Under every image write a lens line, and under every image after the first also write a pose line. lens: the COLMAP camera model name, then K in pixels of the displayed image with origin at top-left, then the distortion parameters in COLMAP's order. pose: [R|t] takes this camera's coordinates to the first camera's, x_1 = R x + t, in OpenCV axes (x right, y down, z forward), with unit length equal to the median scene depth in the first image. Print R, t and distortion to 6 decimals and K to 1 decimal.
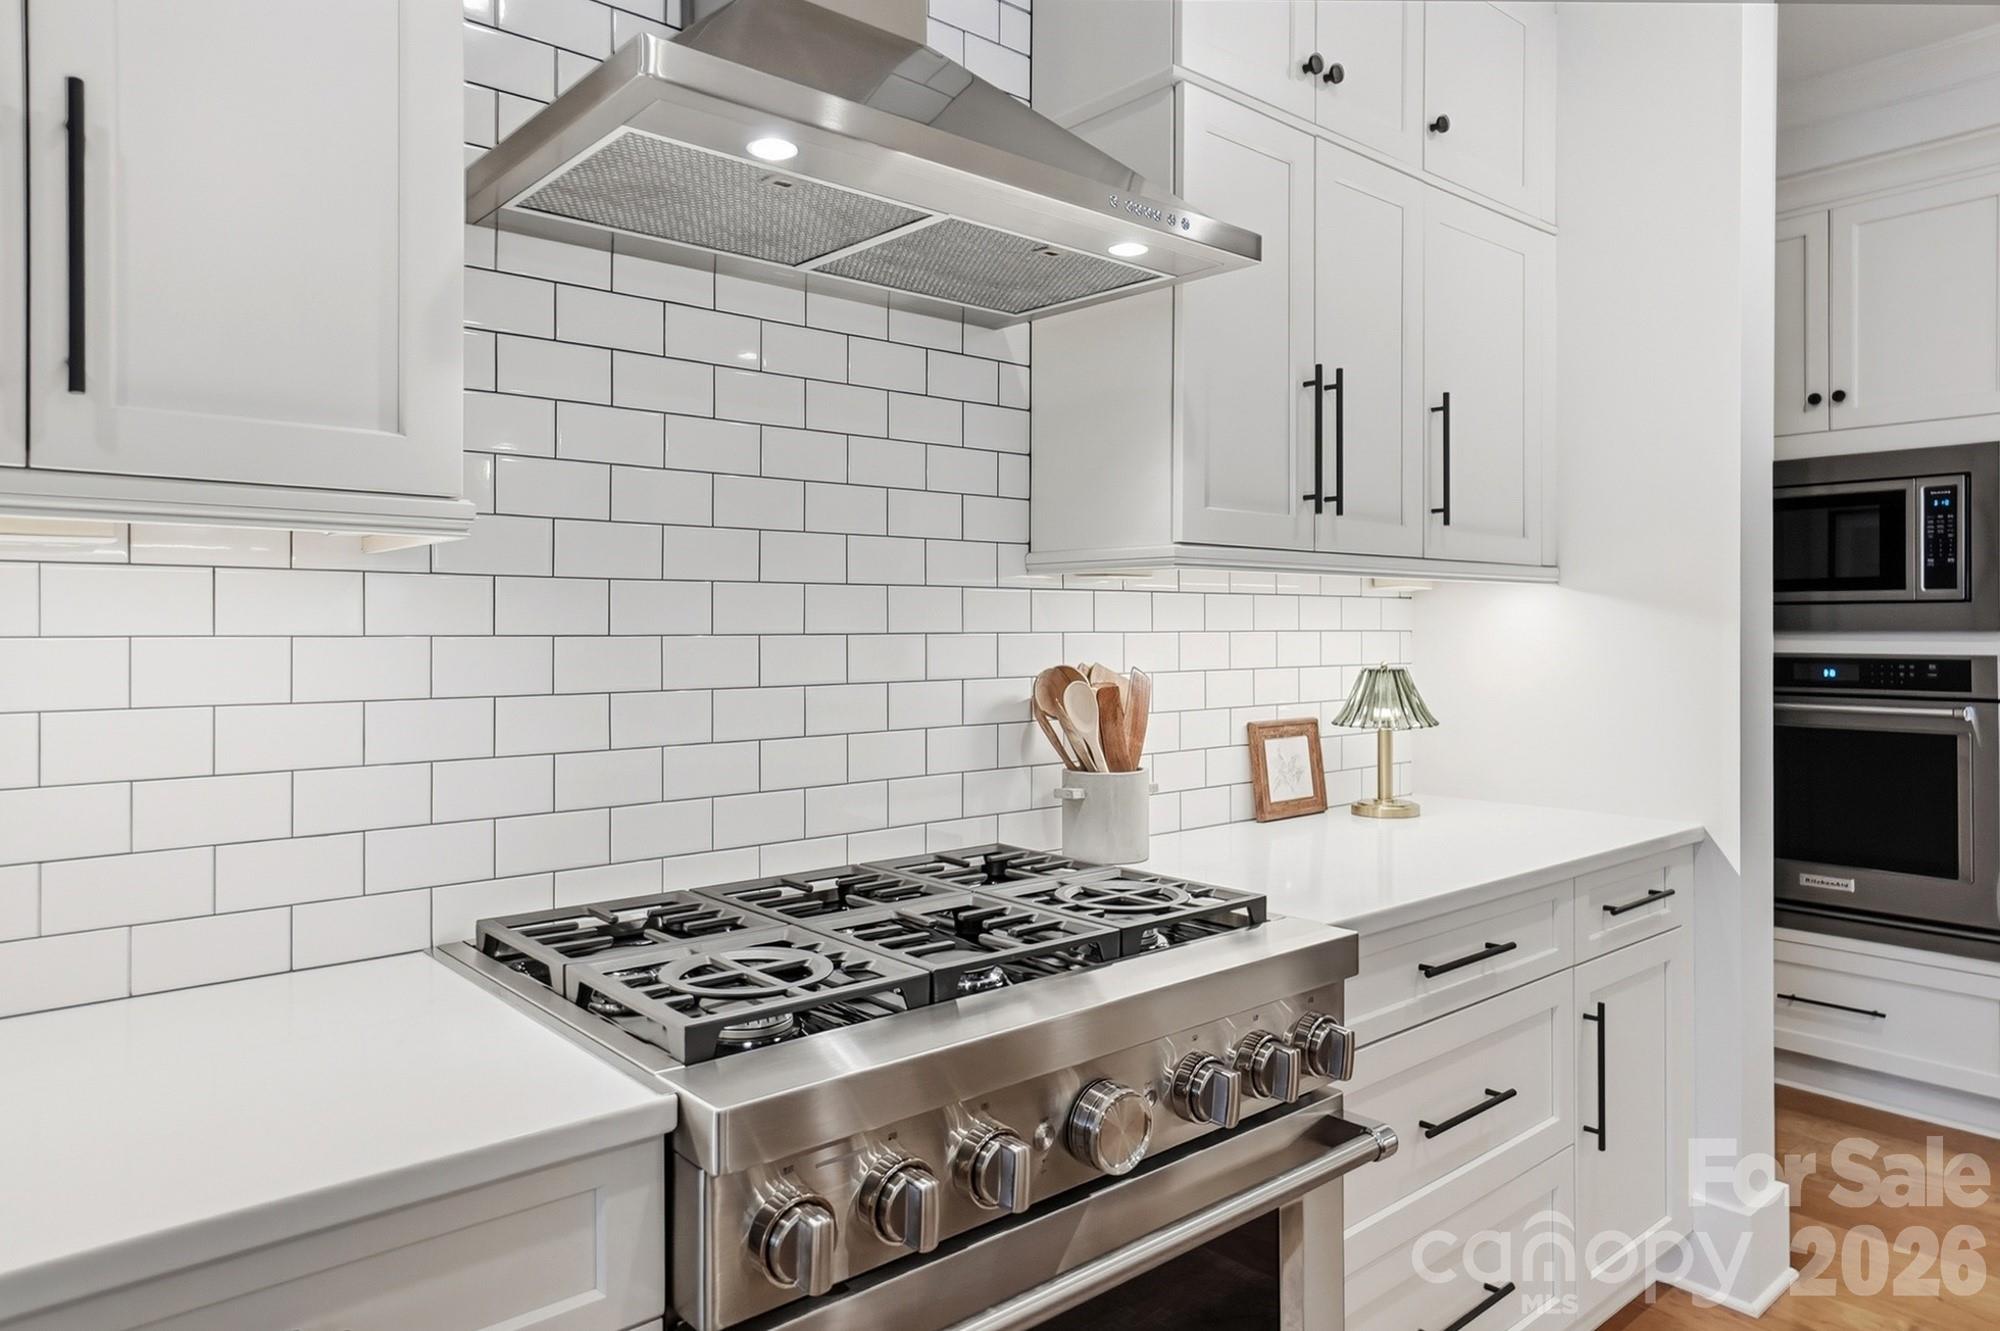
lens RADIAL K [[1305.0, 0, 1007.4], [0, 1305.0, 613.9], [0, 0, 1]] dist [0.081269, -0.132409]
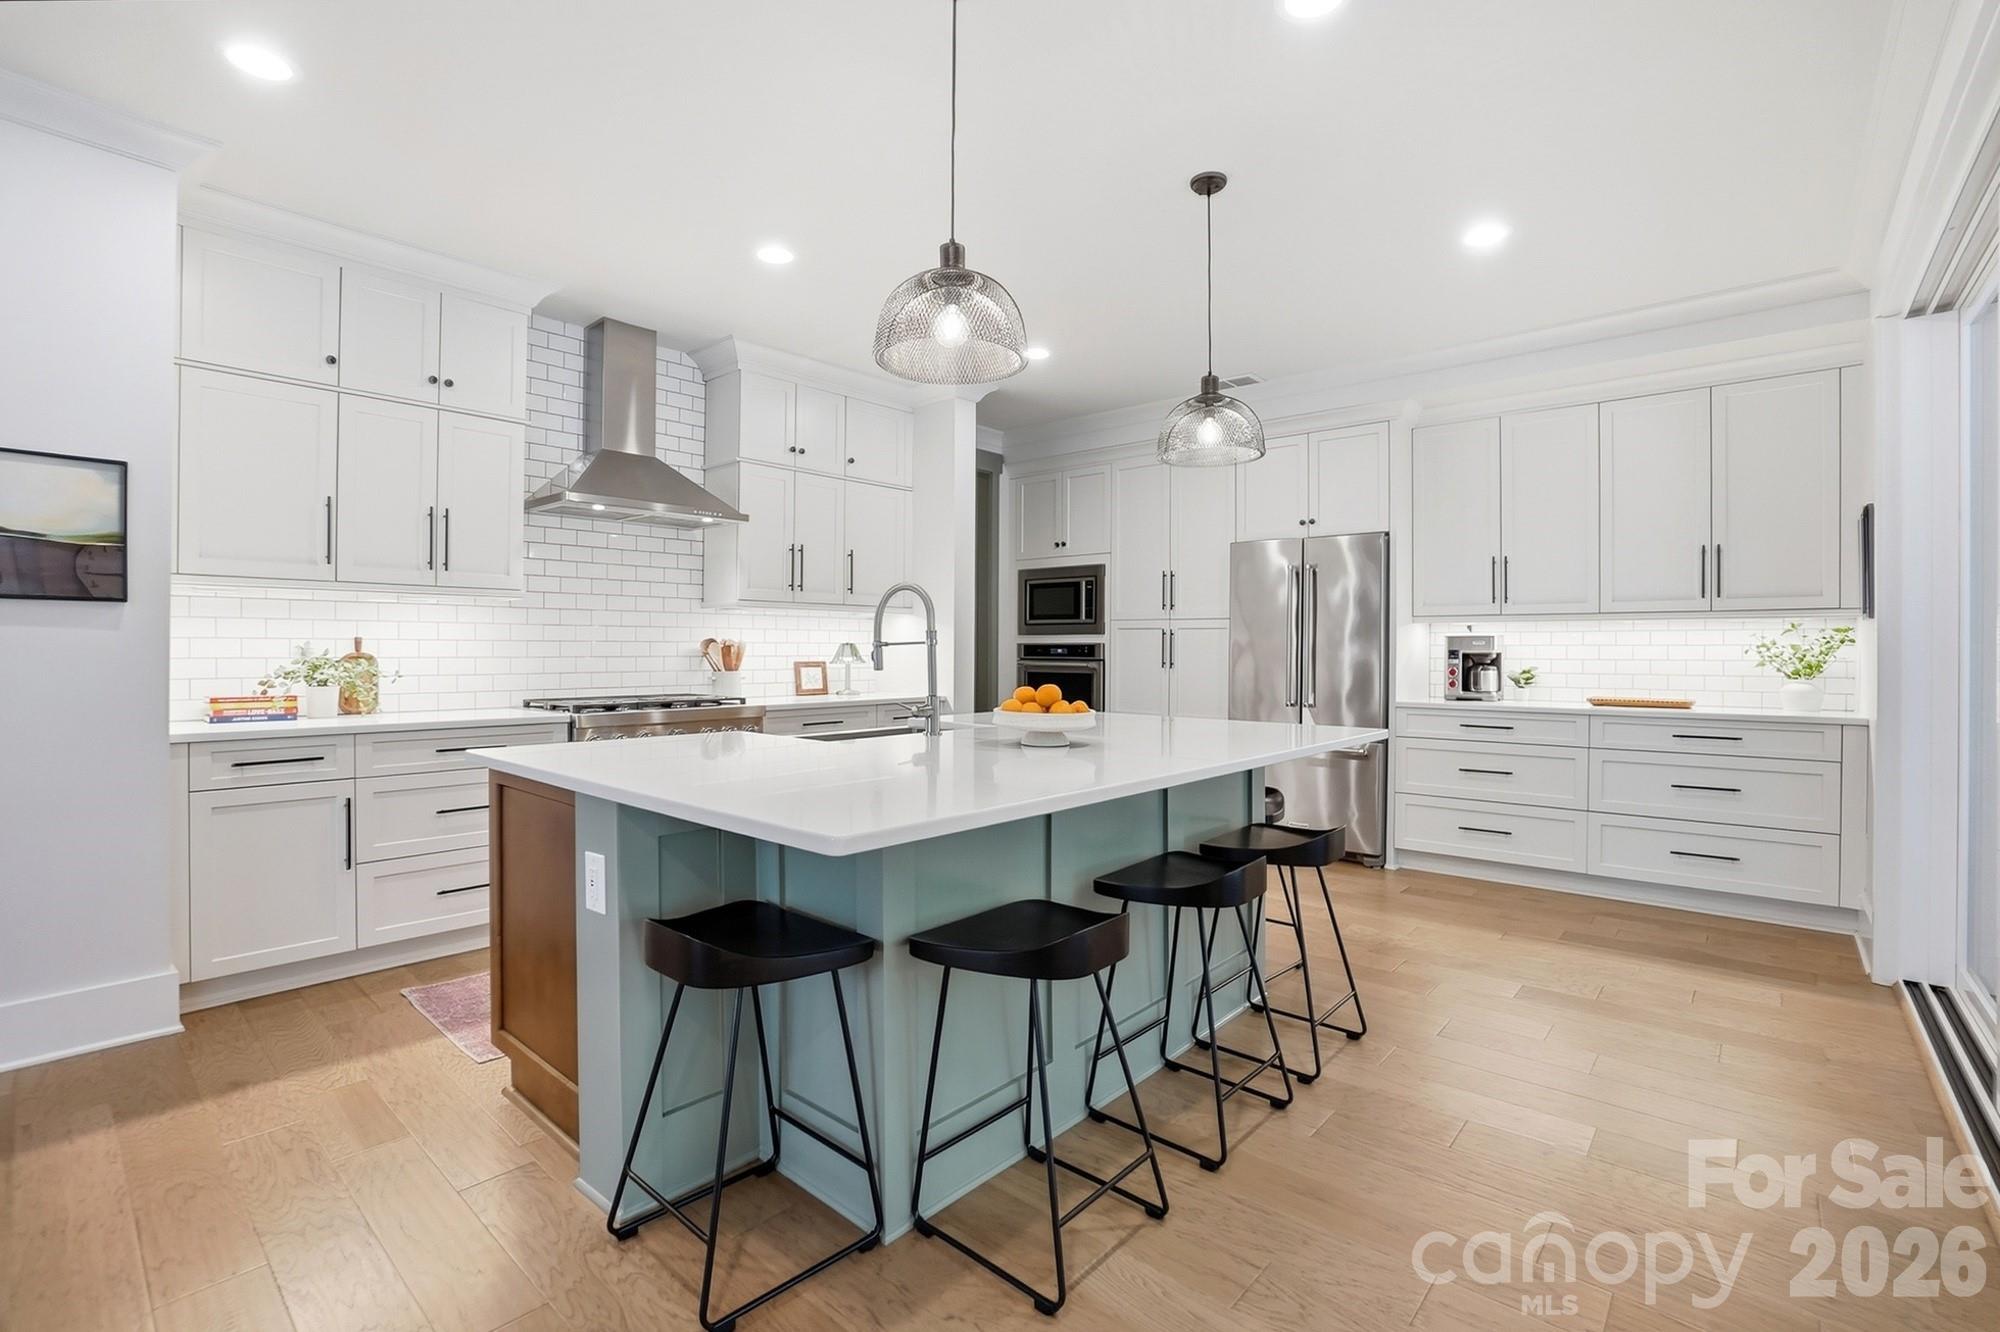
lens RADIAL K [[919.1, 0, 996.4], [0, 919.1, 645.4], [0, 0, 1]] dist [-0.042288, 0.000218]
pose [[0.992492, 0.004518, 0.122227, 0.403785], [-0.005055, 0.999979, 0.004086, 0.039587], [-0.122206, -0.004673, 0.992494, -1.127787]]
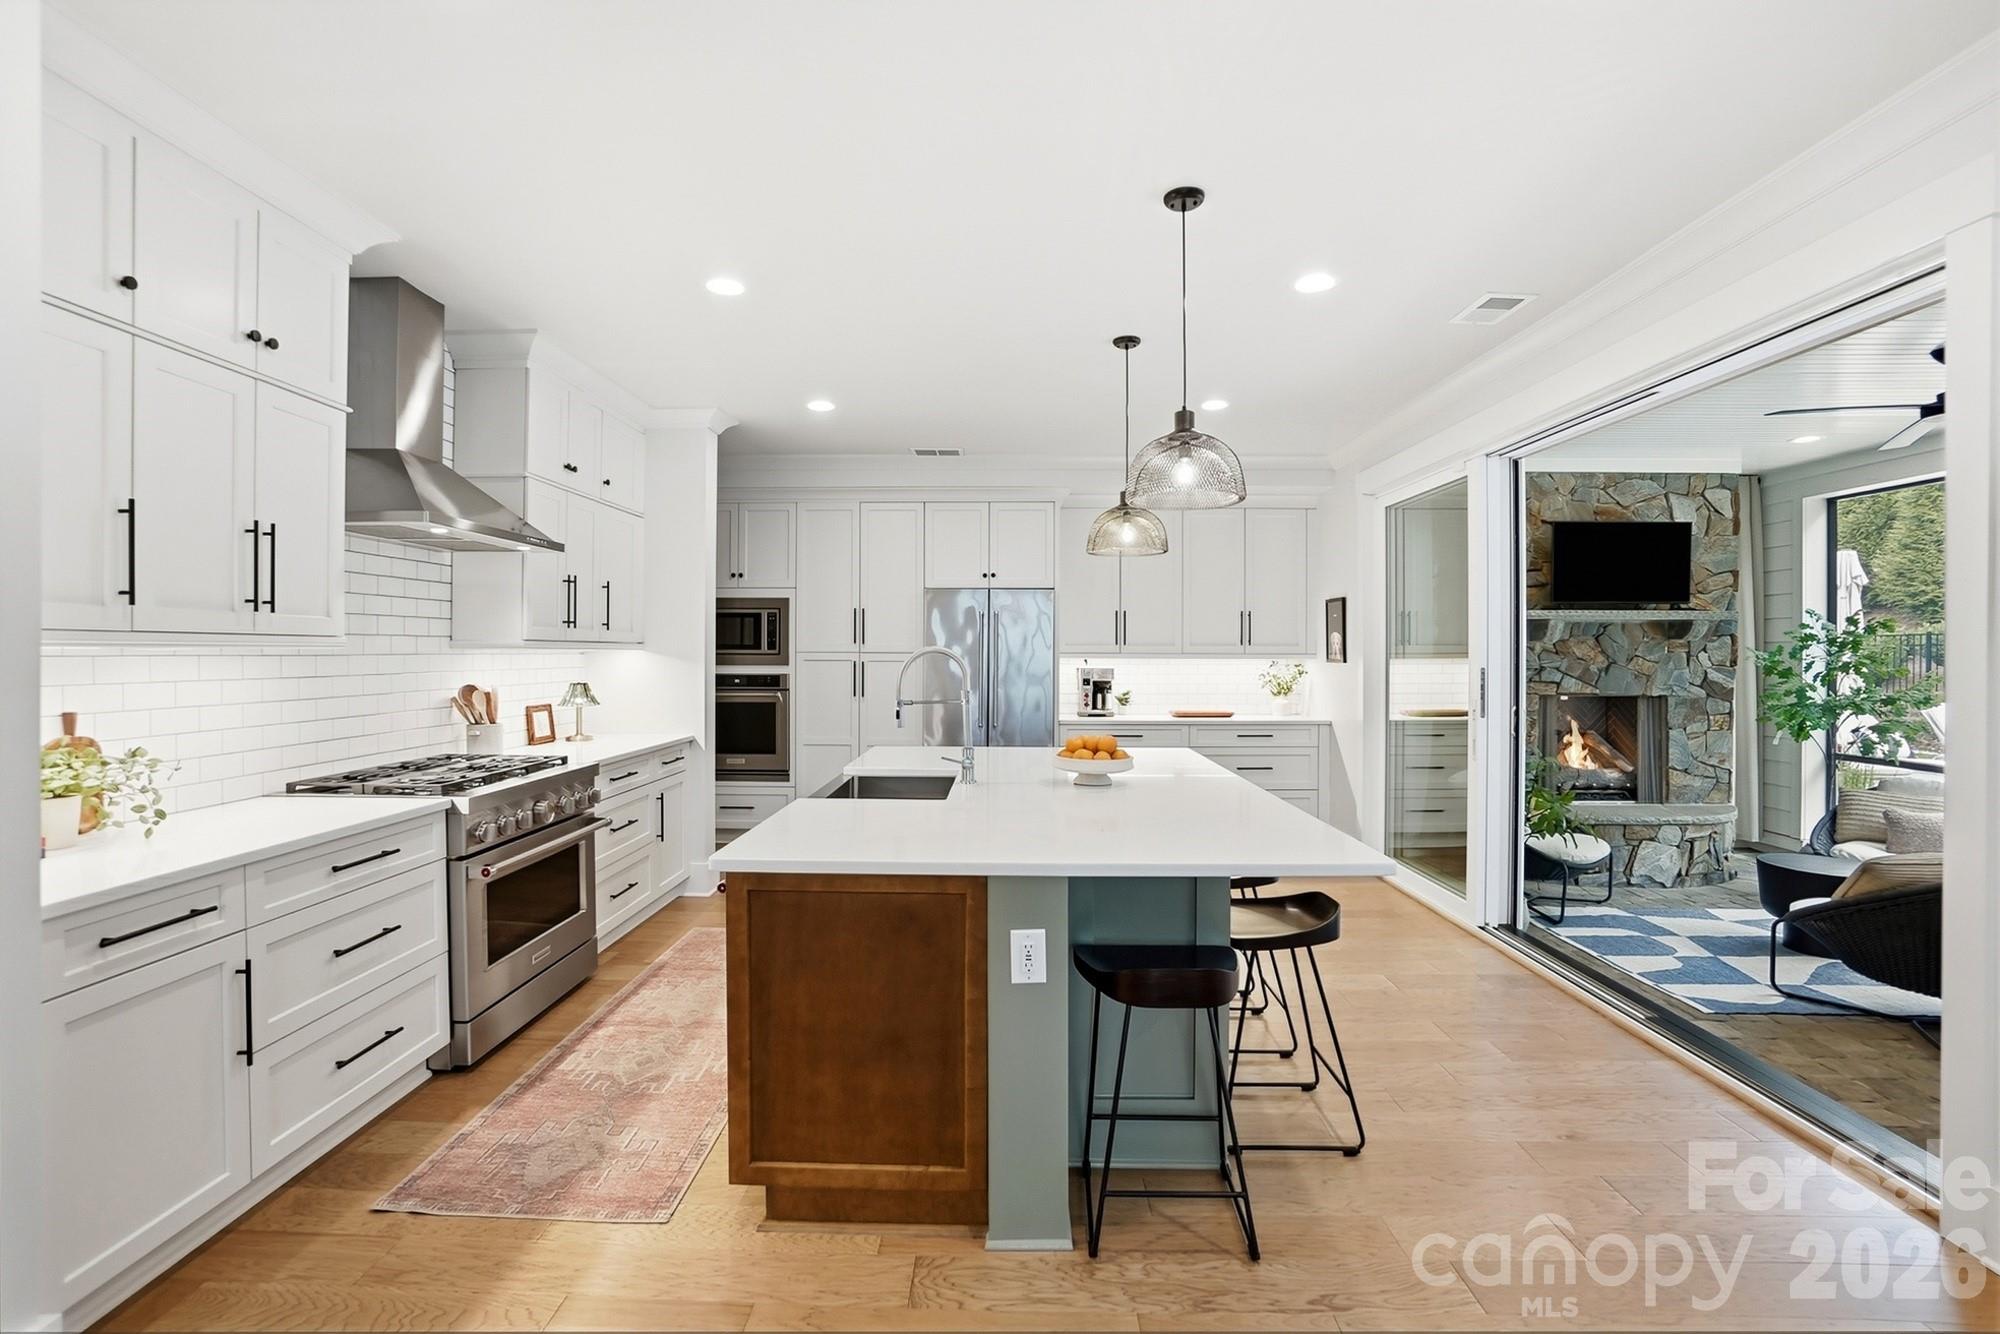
lens RADIAL K [[893.0, 0, 980.1], [0, 893.0, 653.3], [0, 0, 1]] dist [-0.022928, 0.000059]
pose [[0.690120, 0.001061, 0.723695, -0.470445], [-0.008564, 0.999941, 0.006701, -0.038149], [-0.723645, -0.010822, 0.690088, -0.835899]]
